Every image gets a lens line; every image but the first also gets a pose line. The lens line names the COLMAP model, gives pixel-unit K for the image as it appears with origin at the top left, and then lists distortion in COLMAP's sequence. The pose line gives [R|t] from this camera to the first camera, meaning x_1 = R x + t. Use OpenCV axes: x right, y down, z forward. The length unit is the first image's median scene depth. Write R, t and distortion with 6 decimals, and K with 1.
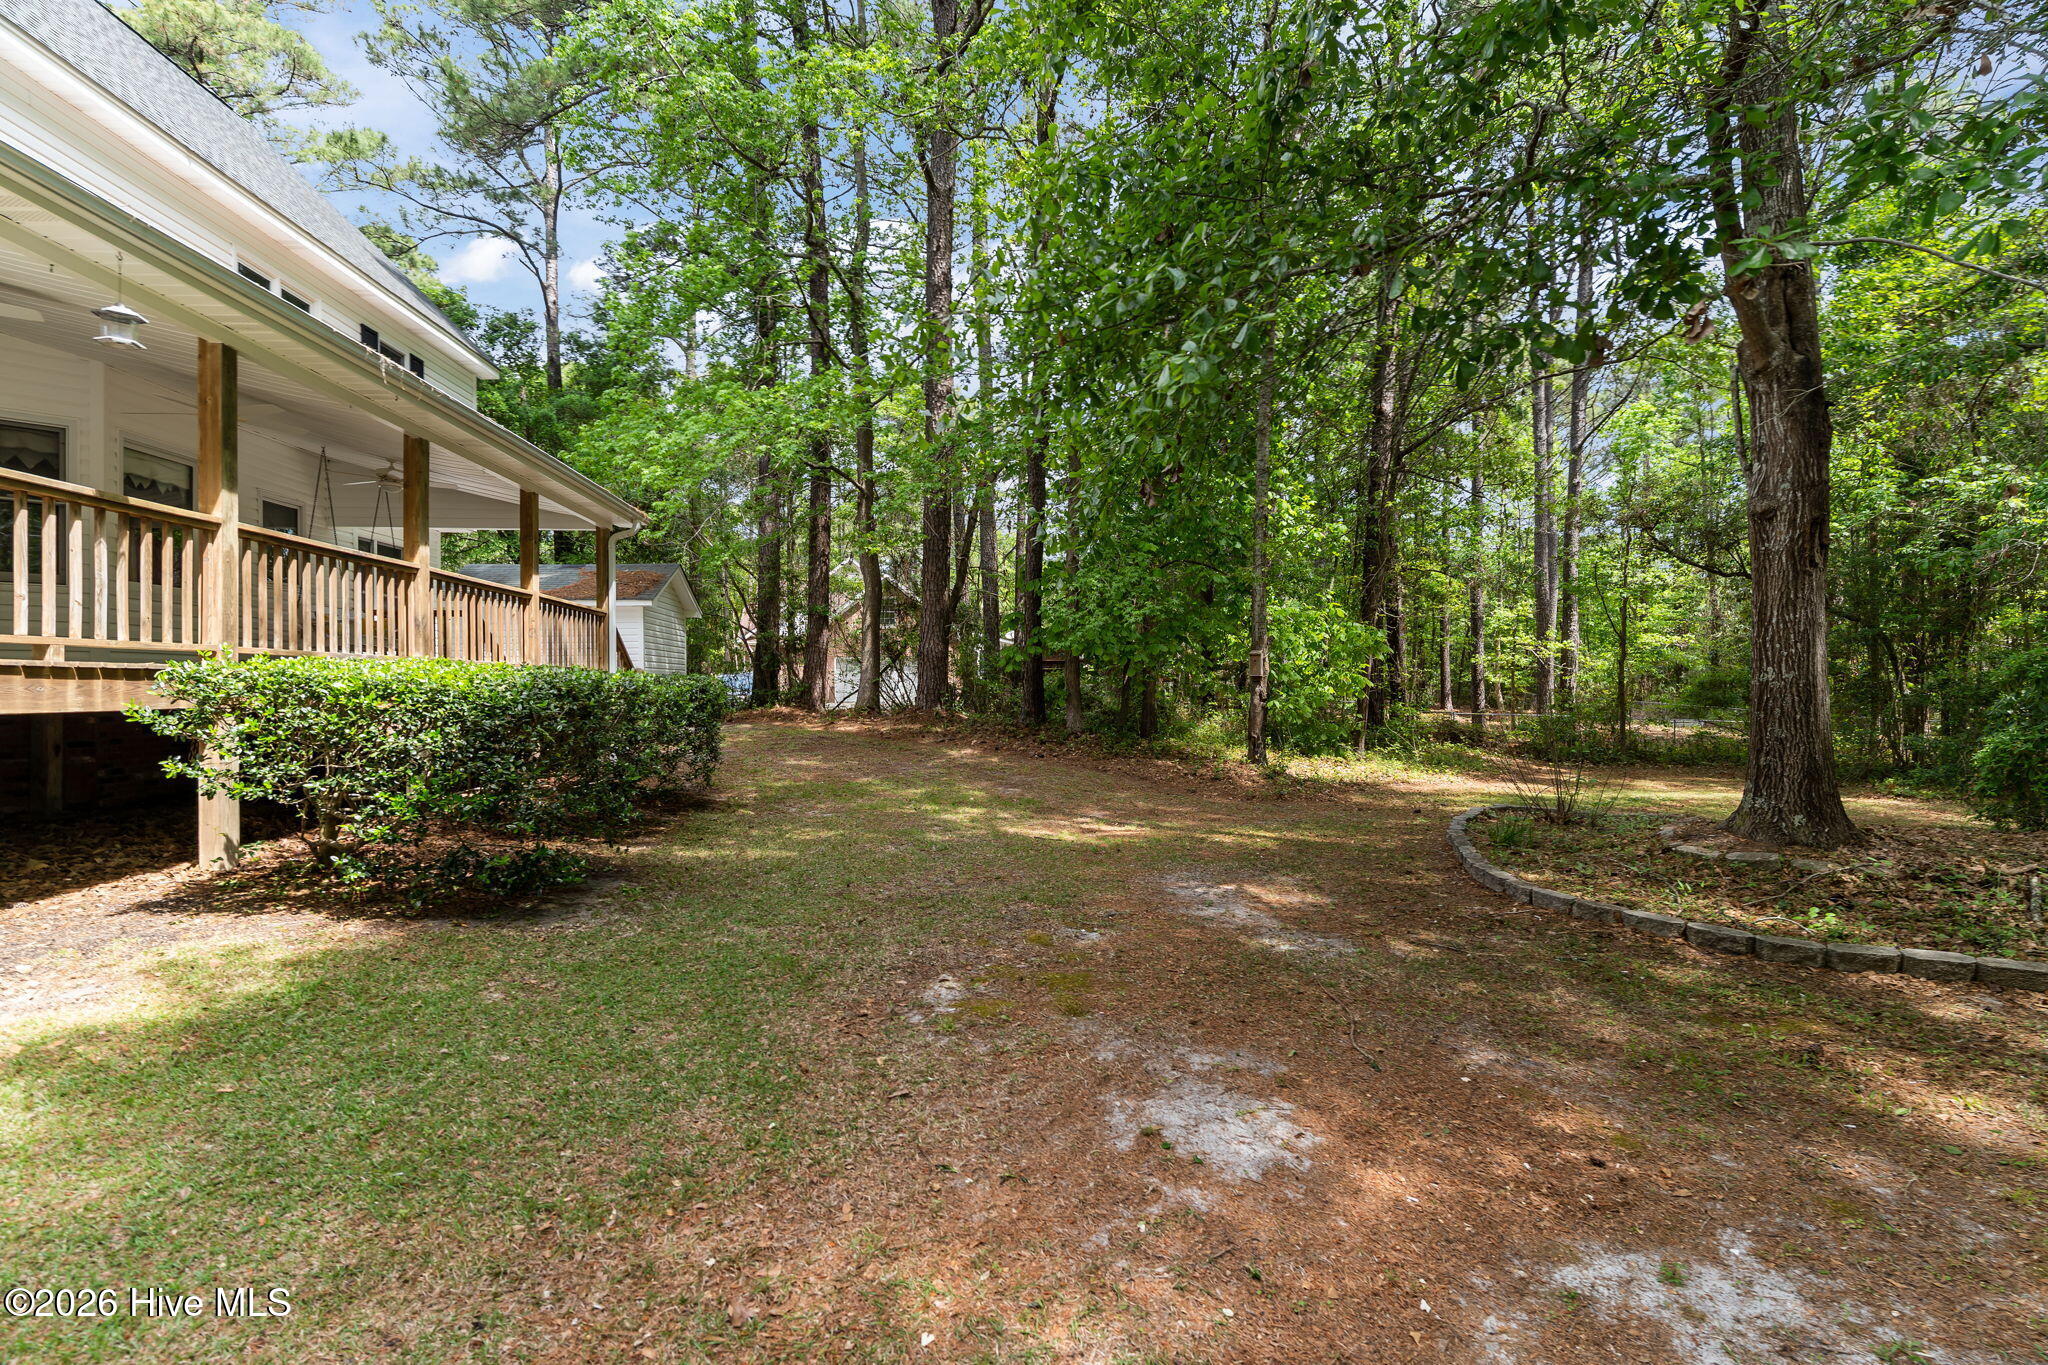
lens RADIAL K [[983.8, 0, 1022.4], [0, 983.8, 679.9], [0, 0, 1]] dist [0.002155, 0.000246]
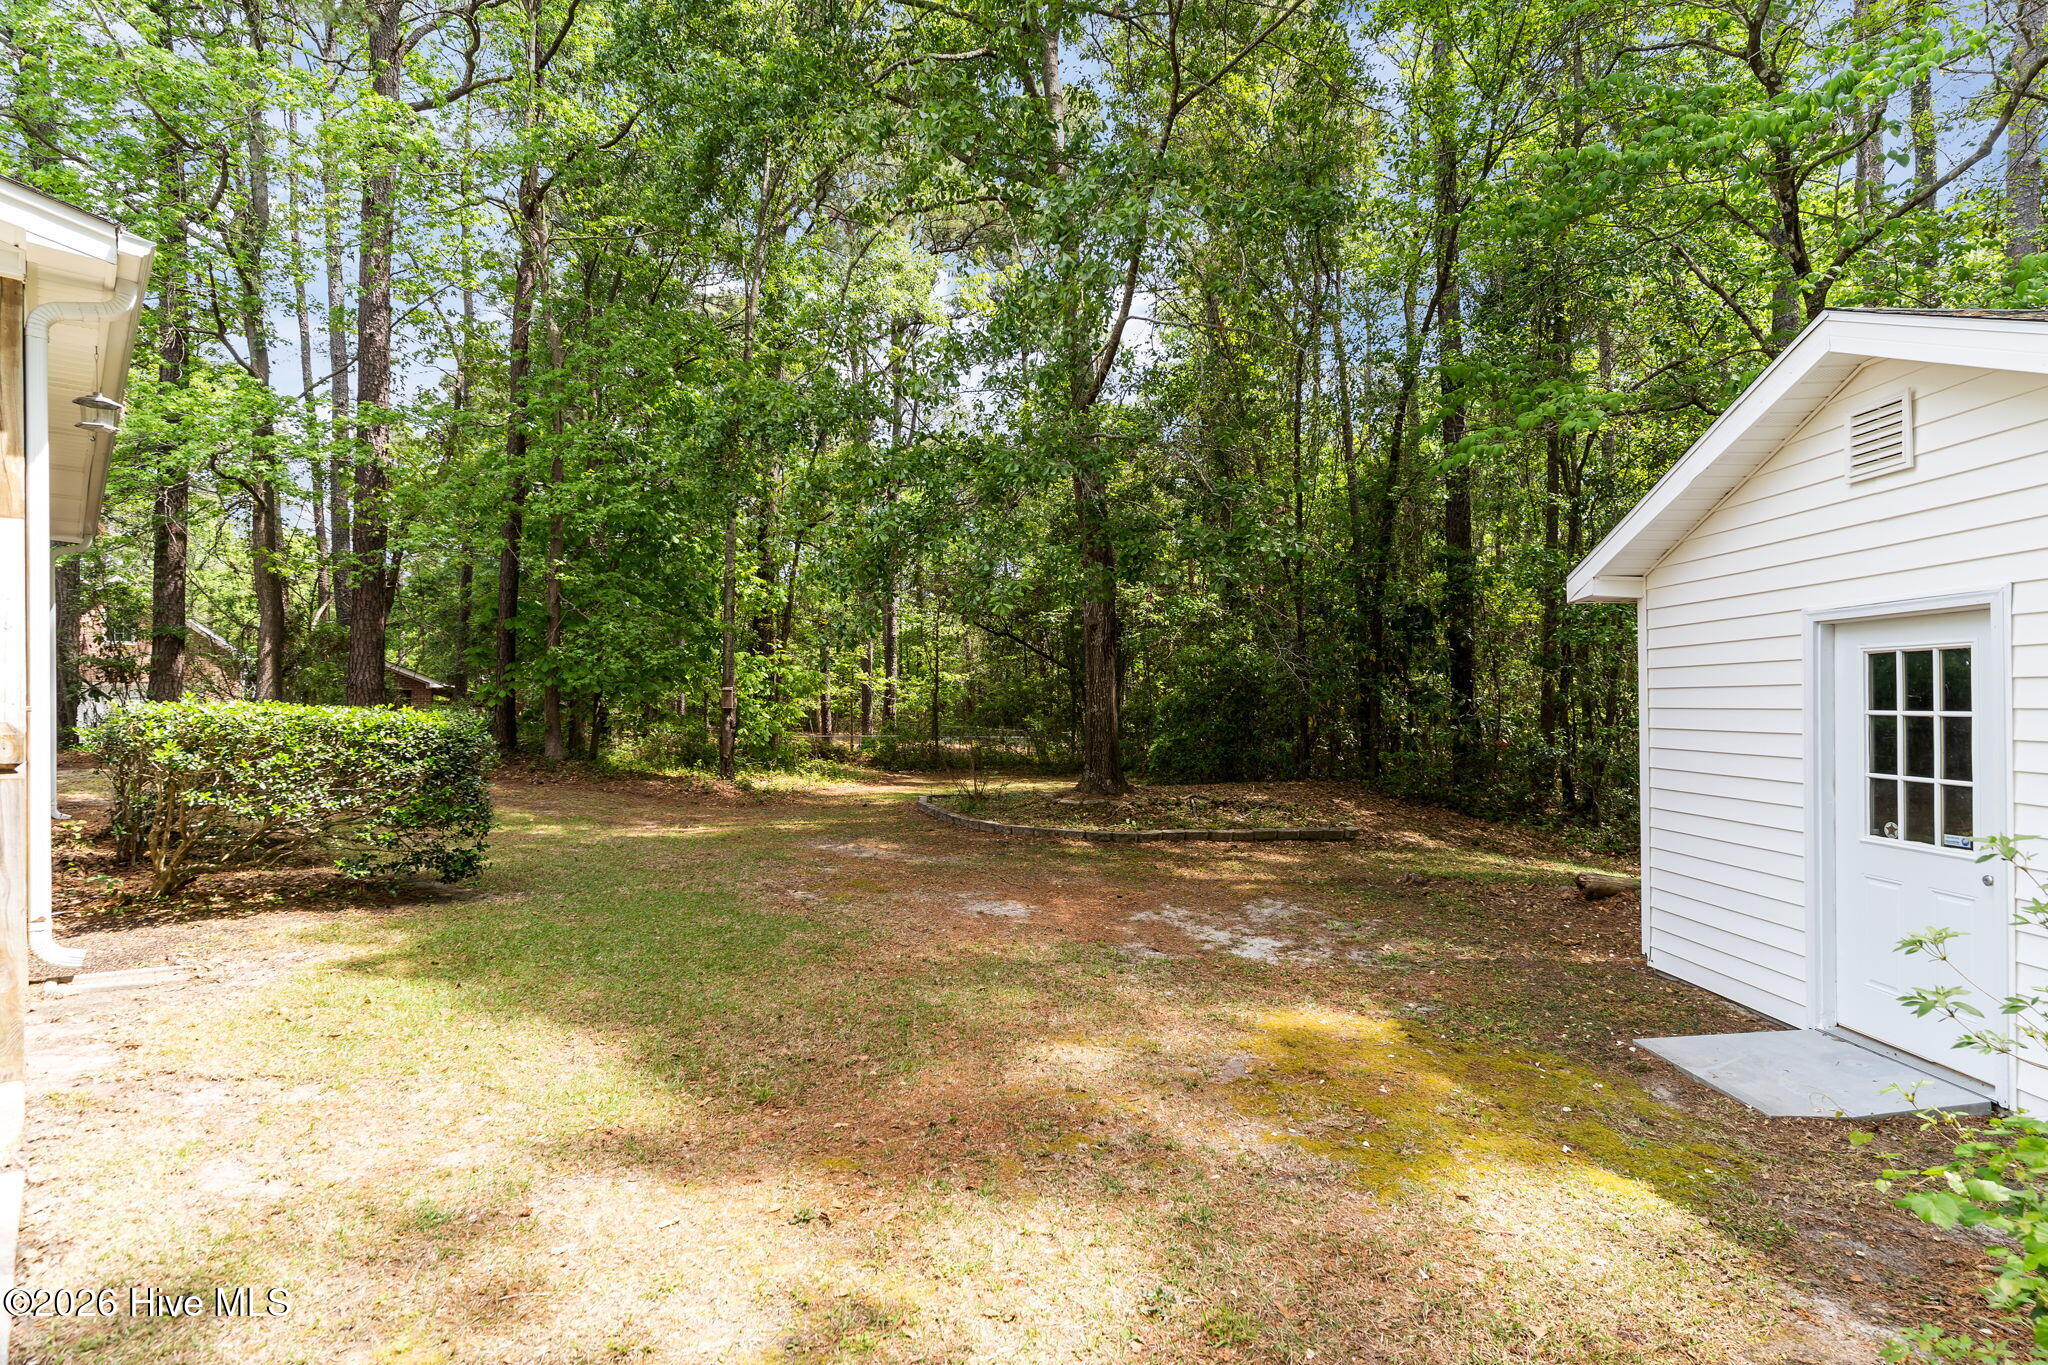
lens RADIAL K [[983.8, 0, 1025.5], [0, 983.8, 691.1], [0, 0, 1]] dist [0.002155, 0.000246]
pose [[0.775609, 0.009435, 0.631143, -0.186588], [0.000463, 0.999880, -0.015516, -0.005096], [-0.631214, 0.012327, 0.775511, -0.141151]]
